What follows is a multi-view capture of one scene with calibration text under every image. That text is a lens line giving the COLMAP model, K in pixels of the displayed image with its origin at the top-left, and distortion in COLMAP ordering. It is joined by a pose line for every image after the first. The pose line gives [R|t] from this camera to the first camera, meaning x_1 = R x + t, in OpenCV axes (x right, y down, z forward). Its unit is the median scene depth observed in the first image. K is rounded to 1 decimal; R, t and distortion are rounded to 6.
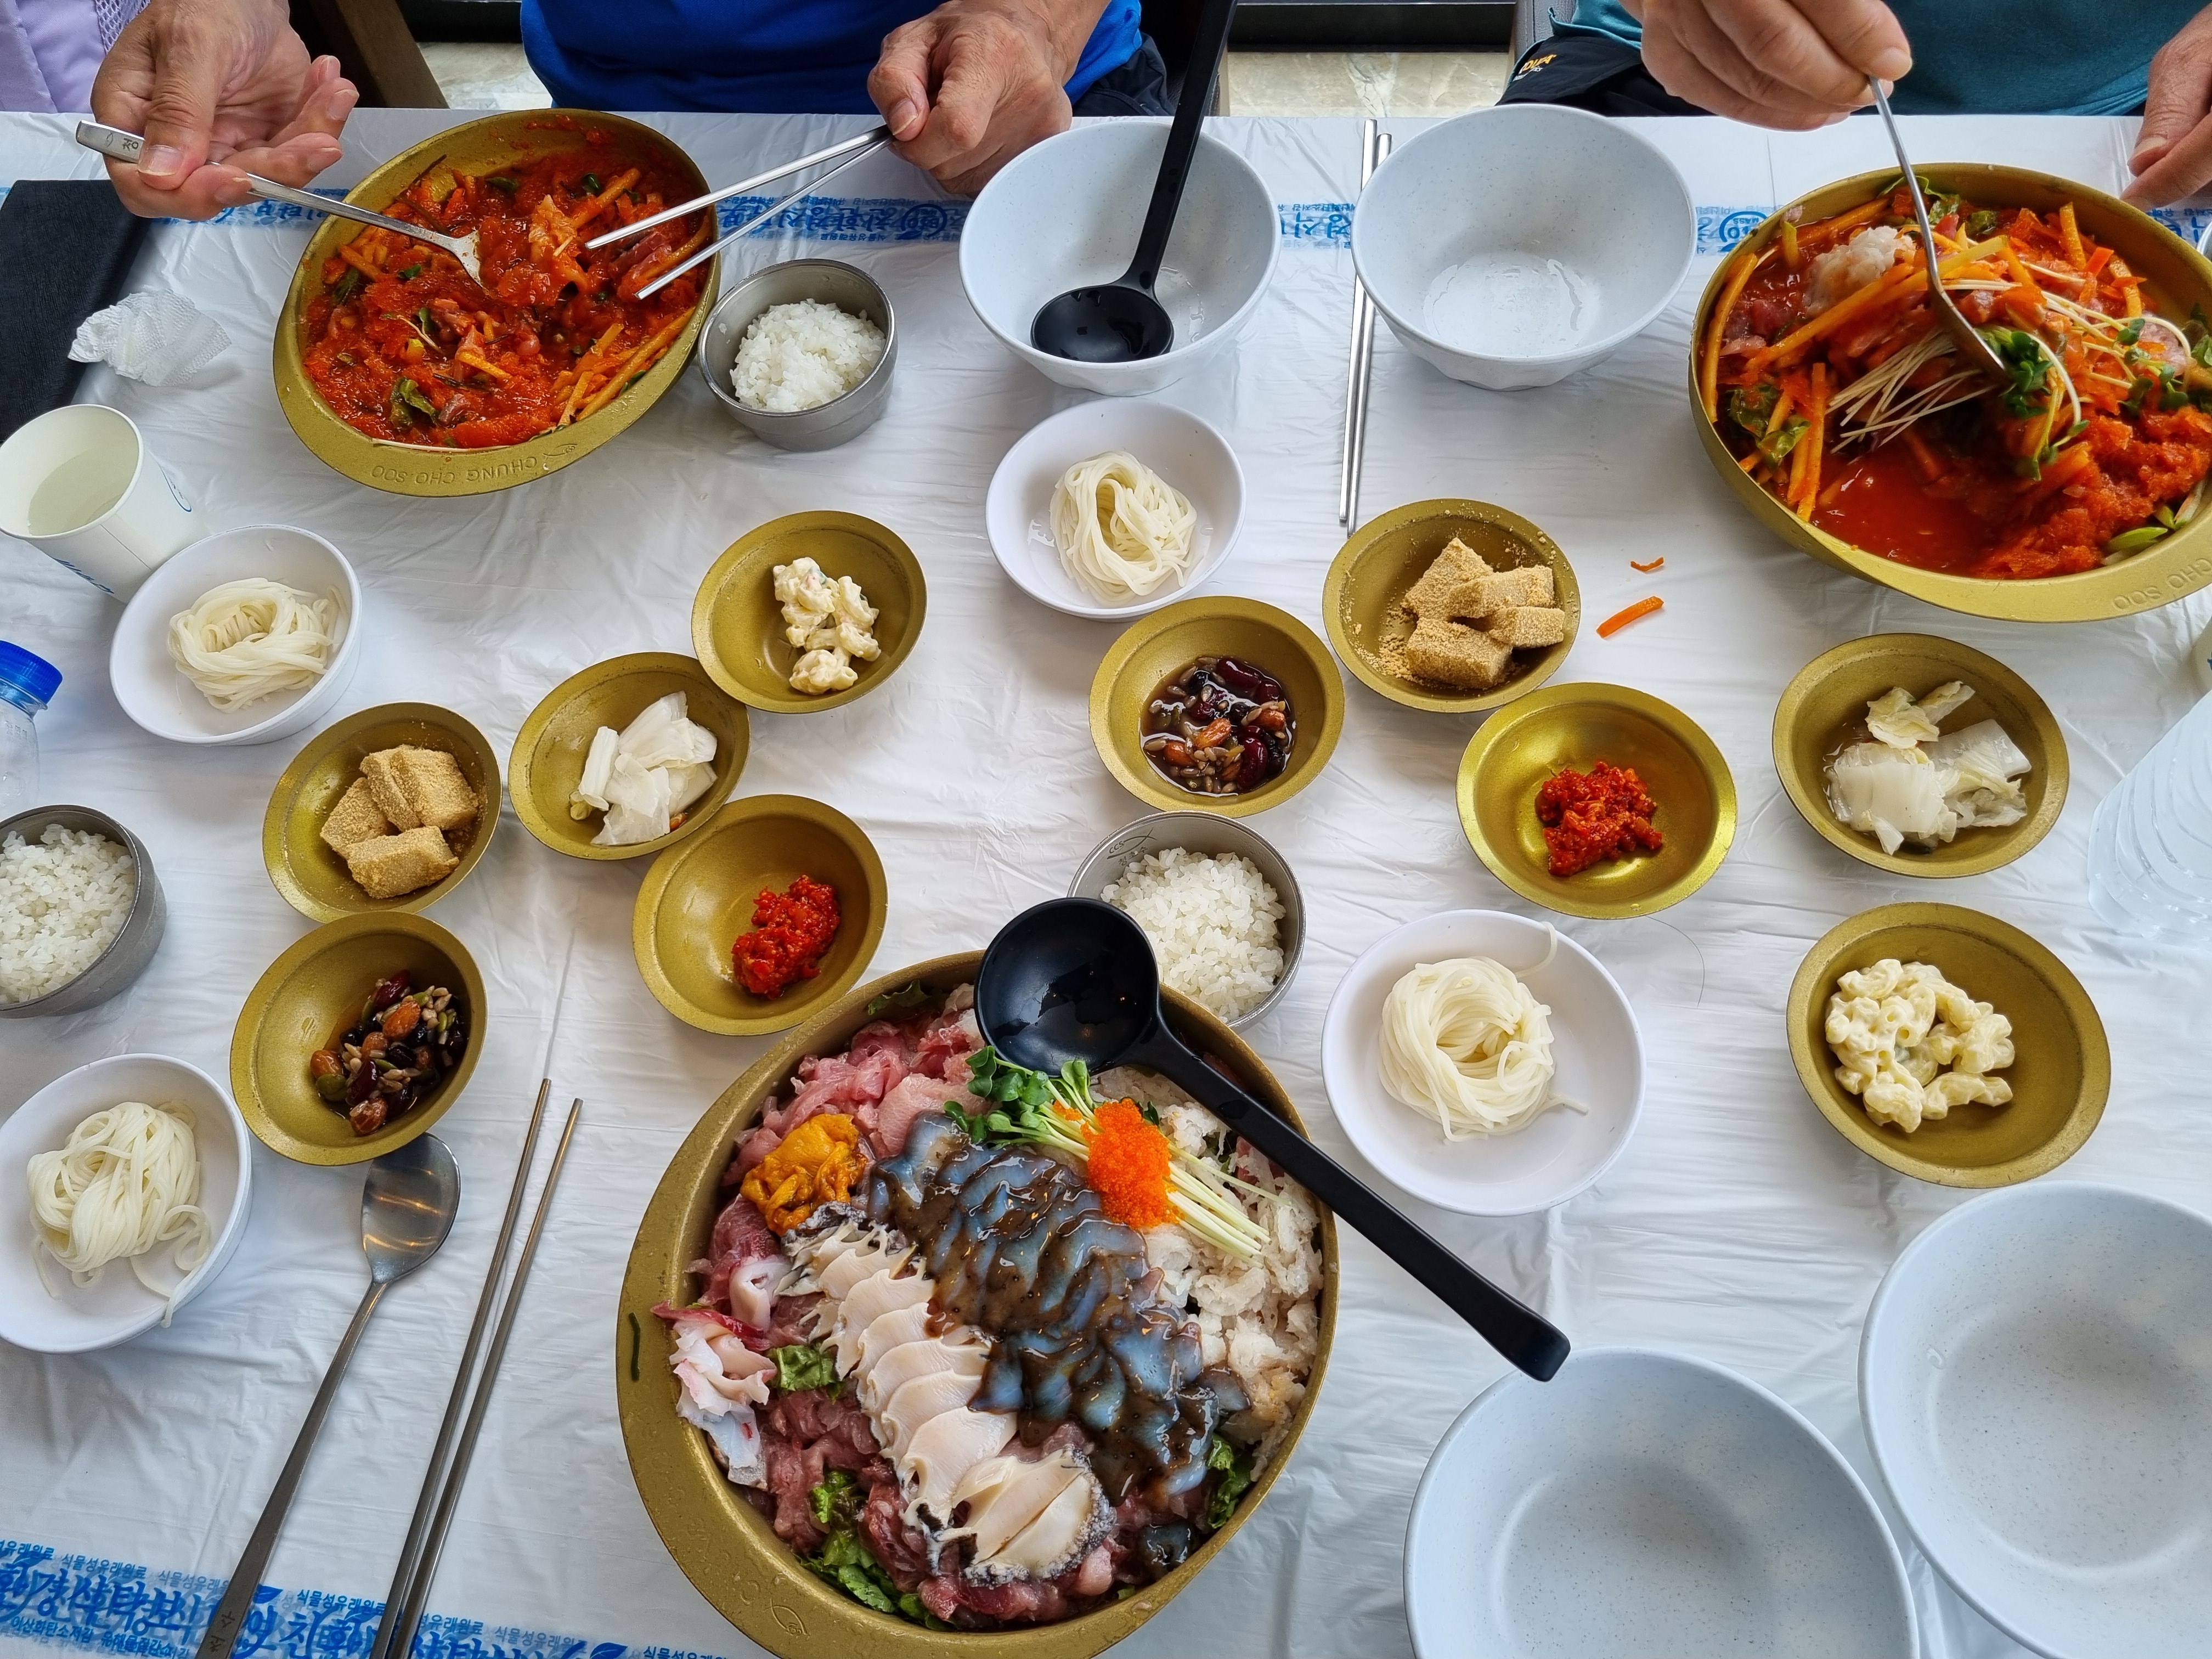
lens RADIAL K [[1704.3, 0, 1106.0], [0, 1704.3, 829.5], [0, 0, 1]] dist [0.028693, -0.003573]
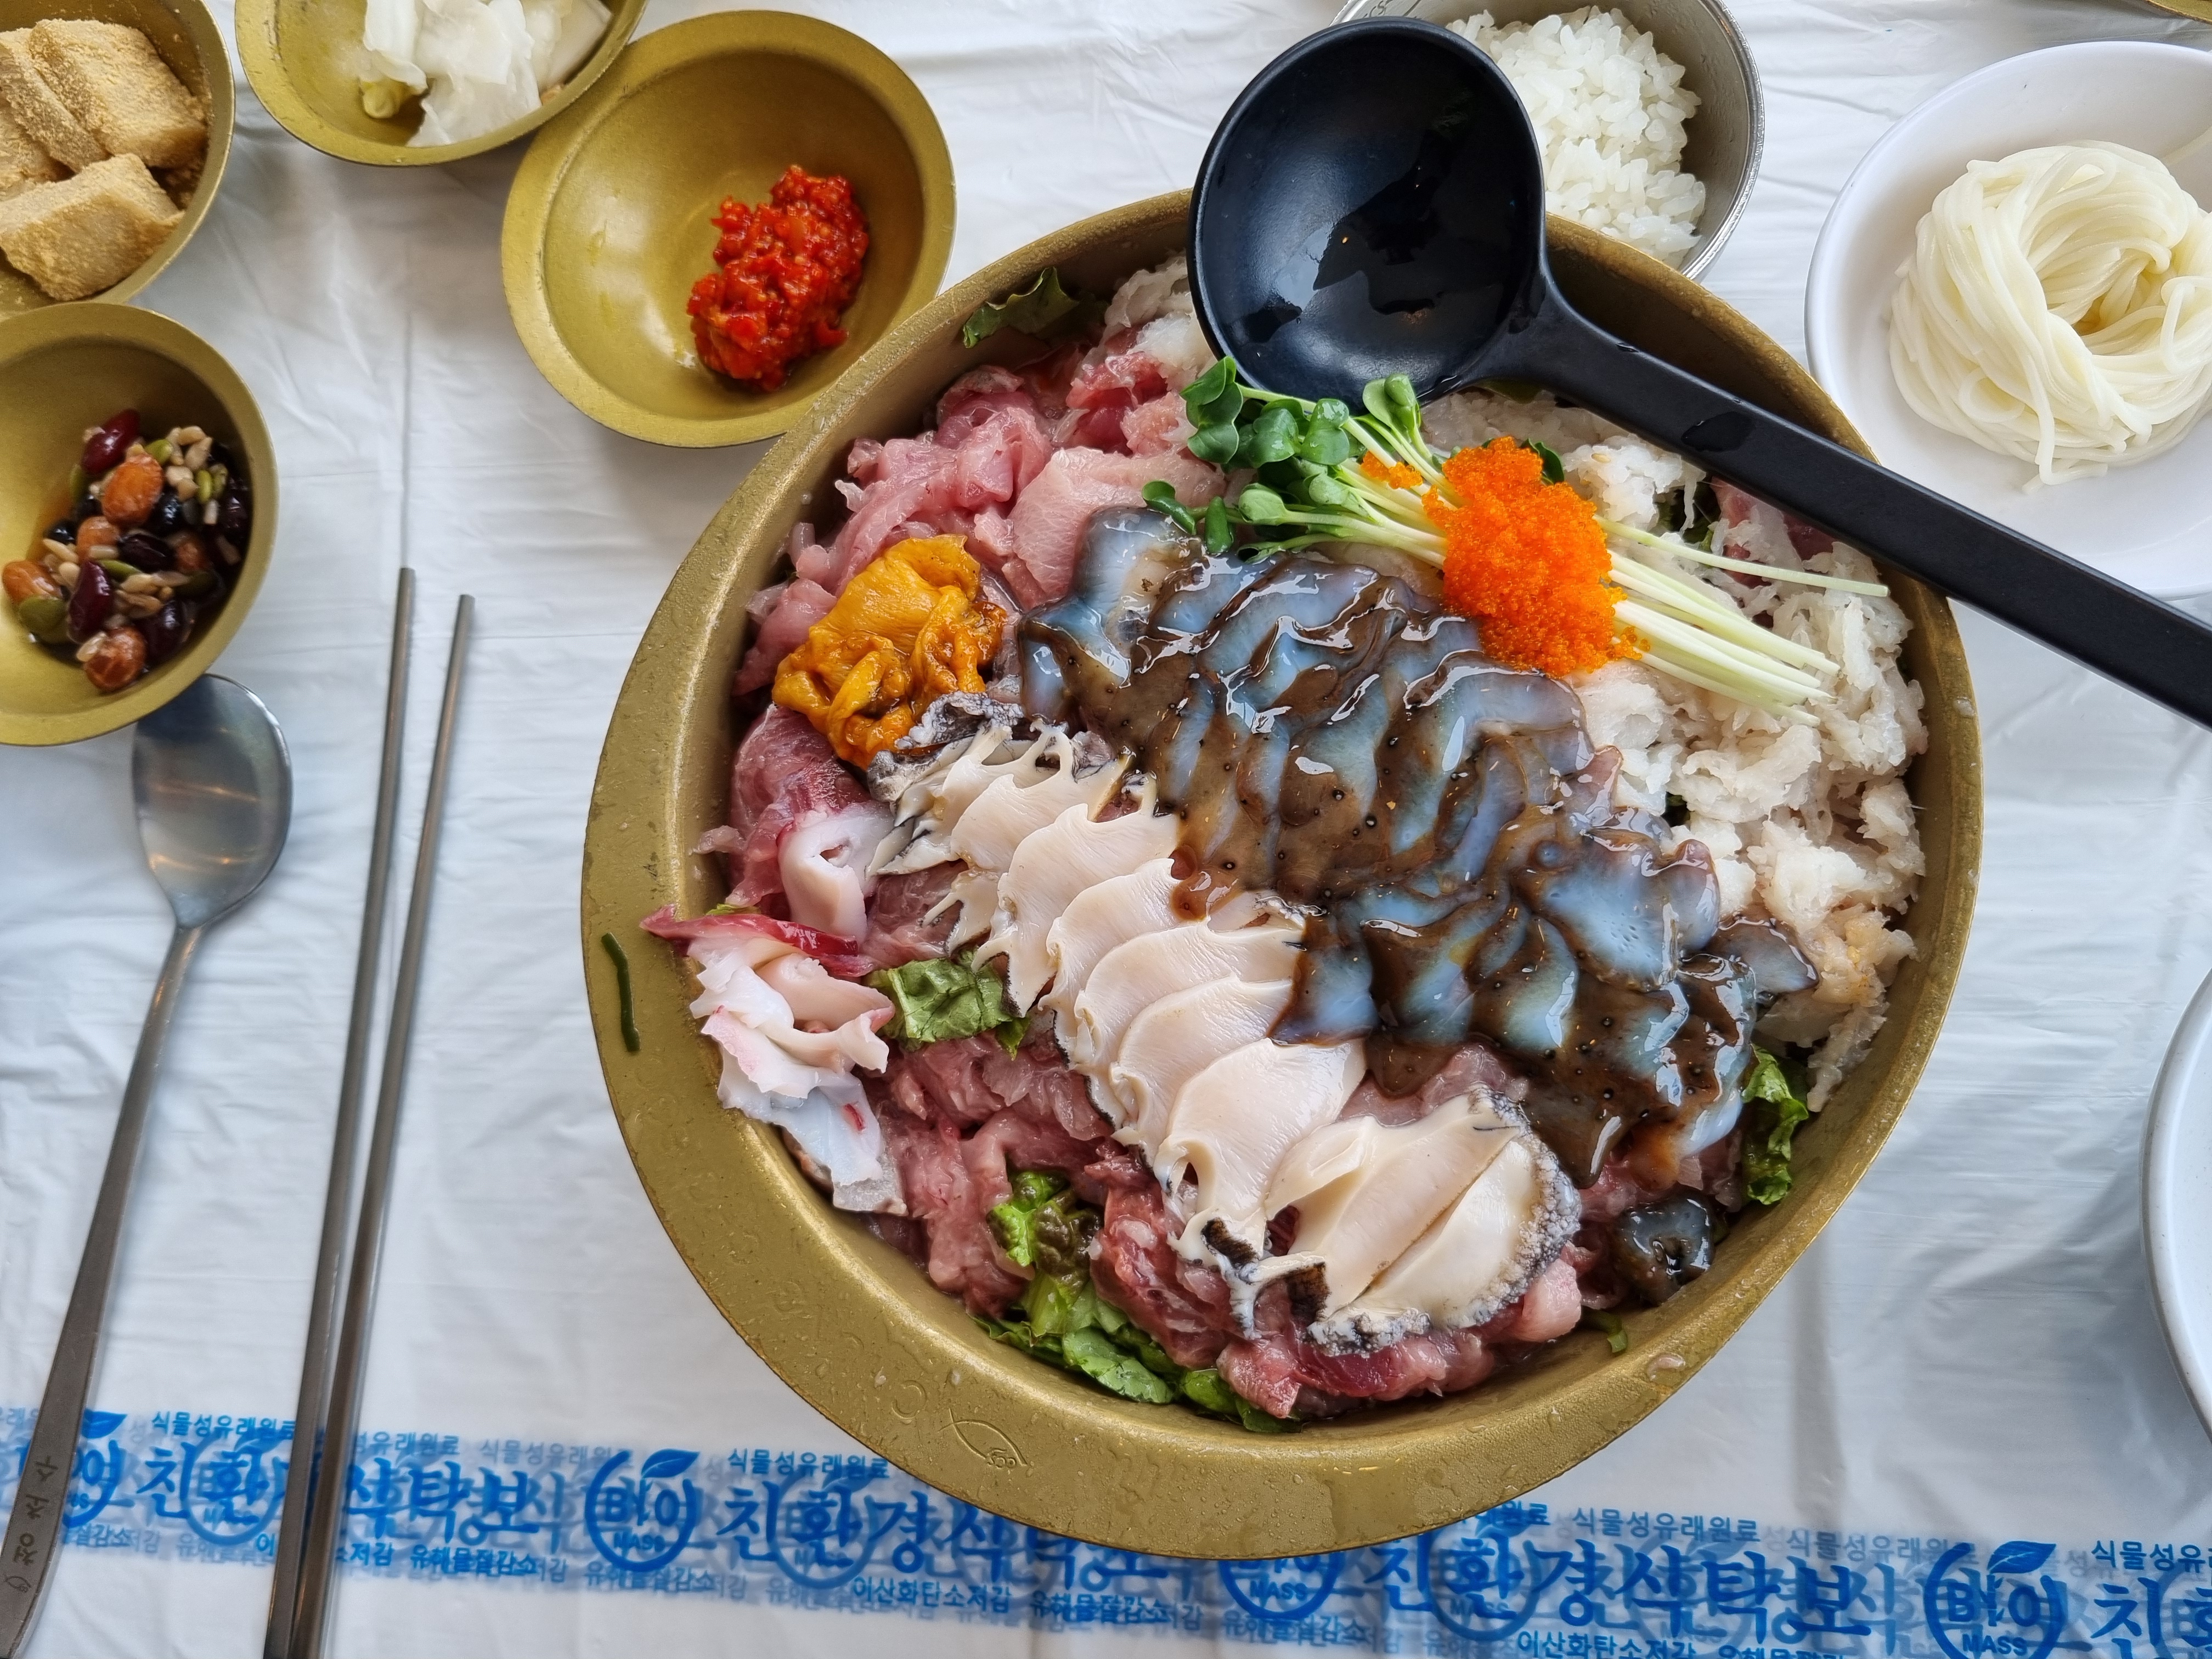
lens RADIAL K [[1565.3, 0, 1106.0], [0, 1565.3, 829.5], [0, 0, 1]] dist [0.000224, 0.000536]
pose [[0.994369, -0.103575, 0.022426, -0.127935], [0.095253, 0.966274, 0.239251, 0.146996], [-0.046450, -0.235768, 0.970699, 0.519825]]
